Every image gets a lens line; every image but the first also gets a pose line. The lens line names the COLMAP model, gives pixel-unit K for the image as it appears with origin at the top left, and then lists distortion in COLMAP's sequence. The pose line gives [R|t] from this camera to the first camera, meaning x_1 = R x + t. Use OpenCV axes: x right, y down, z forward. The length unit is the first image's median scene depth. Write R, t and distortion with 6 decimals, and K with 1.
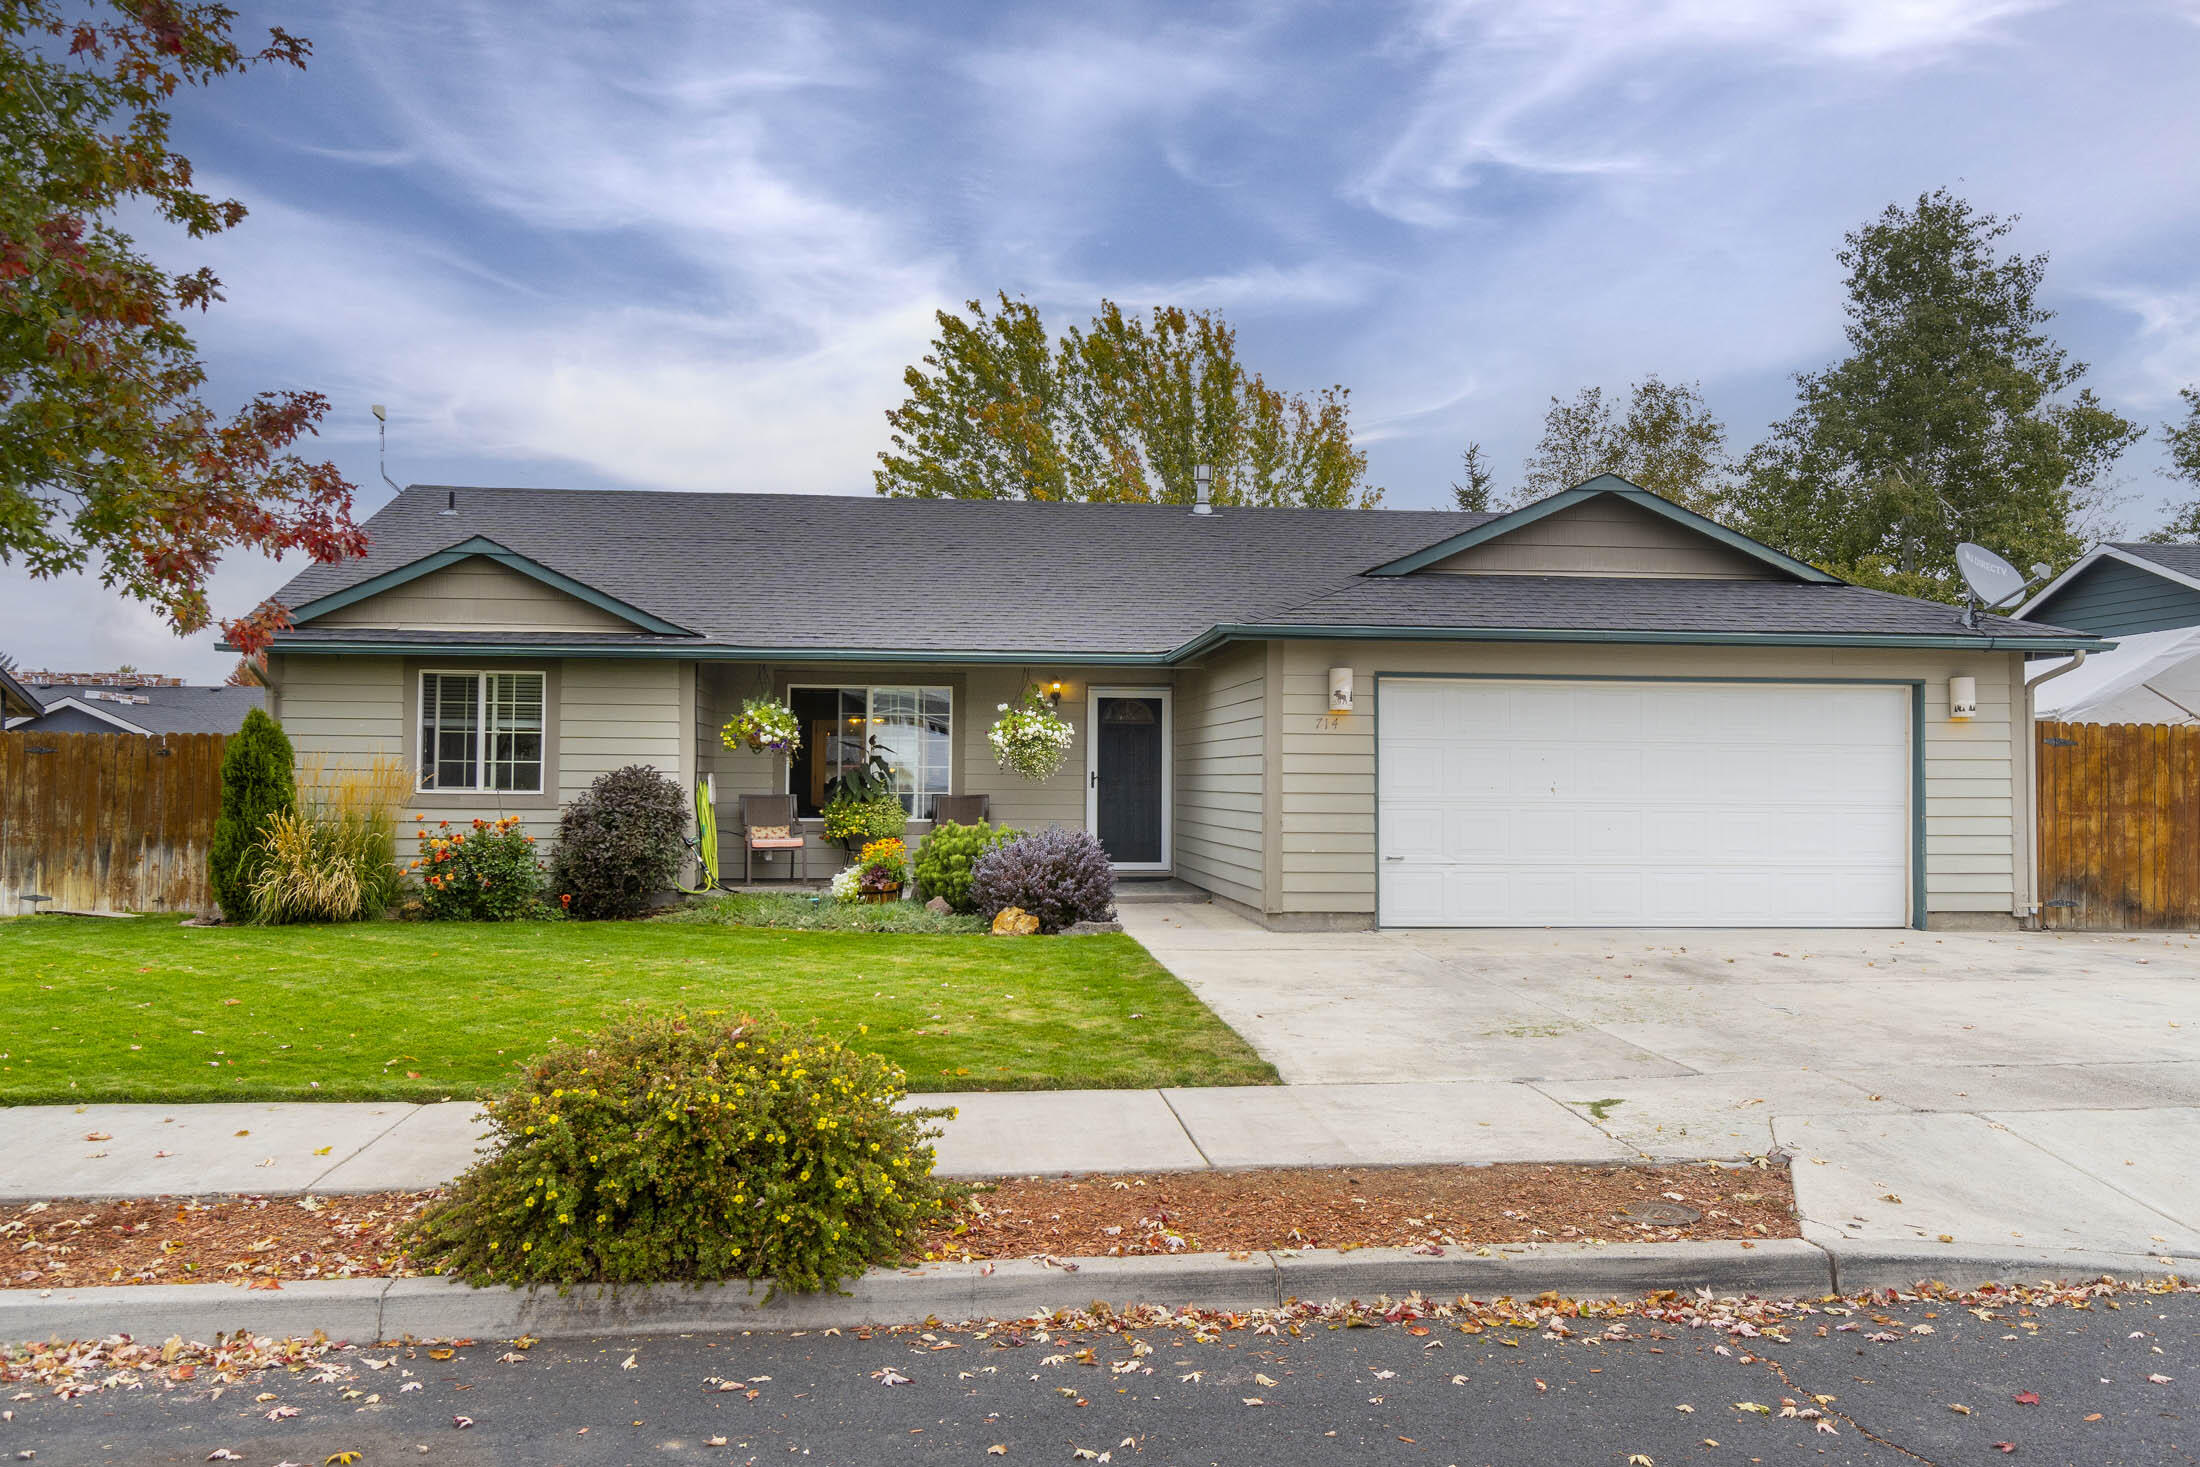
lens RADIAL K [[1709.5, 0, 1099.9], [0, 1709.5, 734.9], [0, 0, 1]] dist [0.004346, 0.000227]
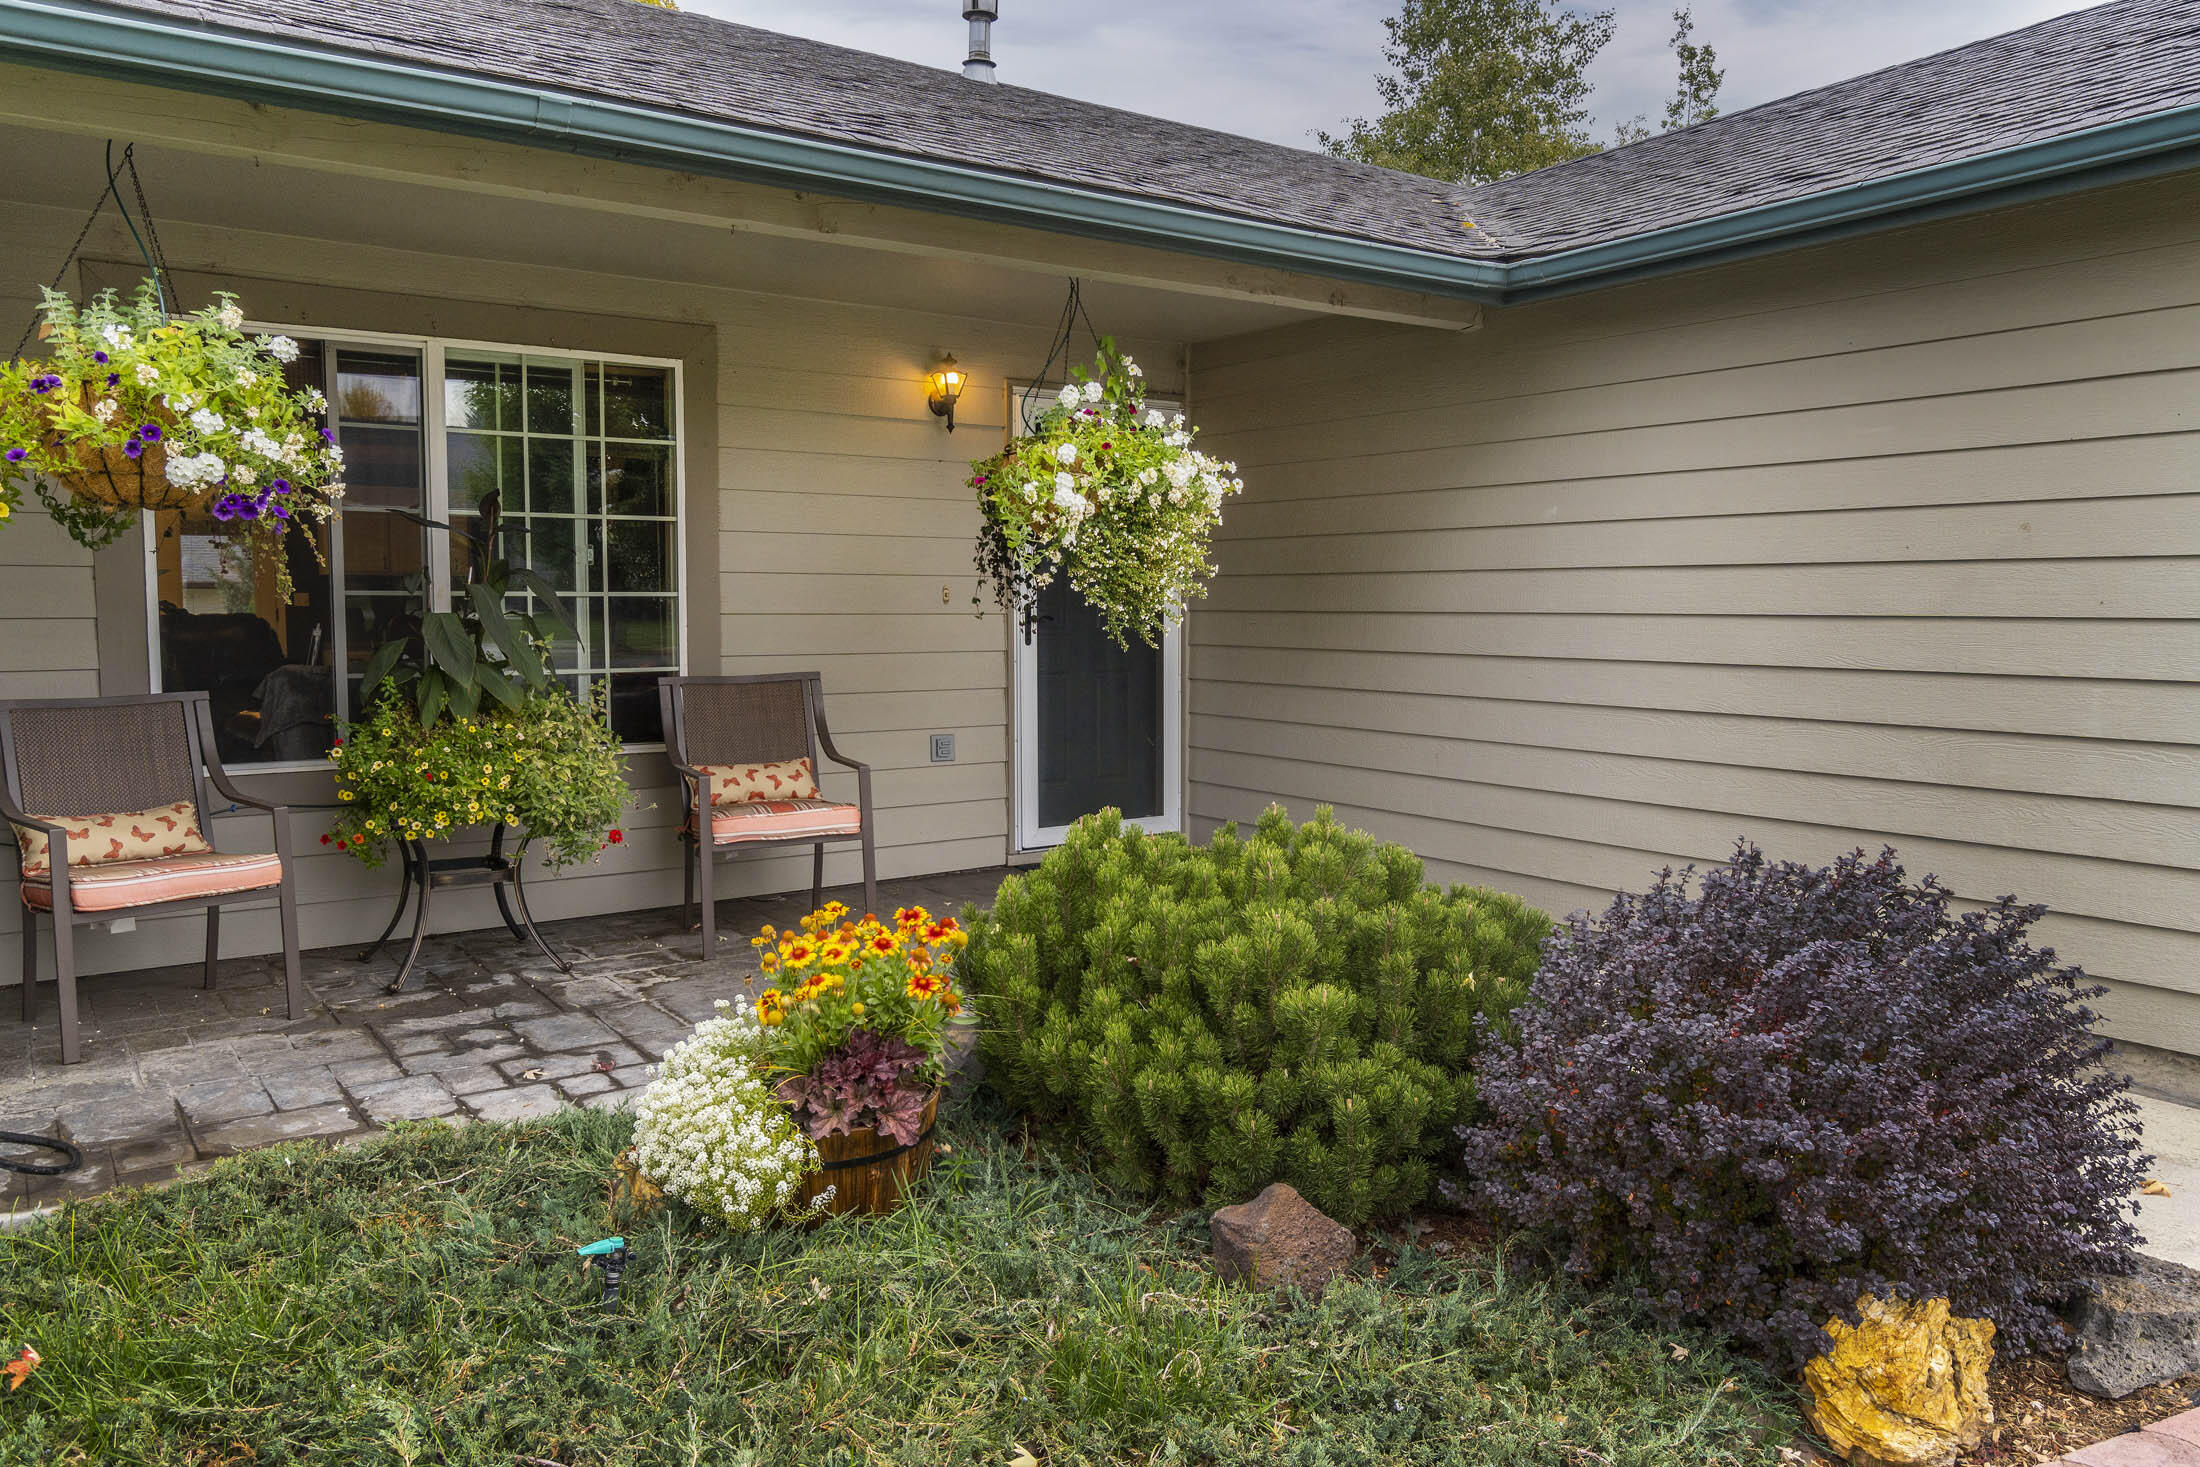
lens RADIAL K [[1554.0, 0, 1102.7], [0, 1554.0, 730.5], [0, 0, 1]] dist [-0.007407, -0.000818]
pose [[0.869834, -0.048942, 0.490911, -0.169511], [-0.006439, 0.993856, 0.110492, 0.010925], [-0.493303, -0.099271, 0.864175, 0.676764]]
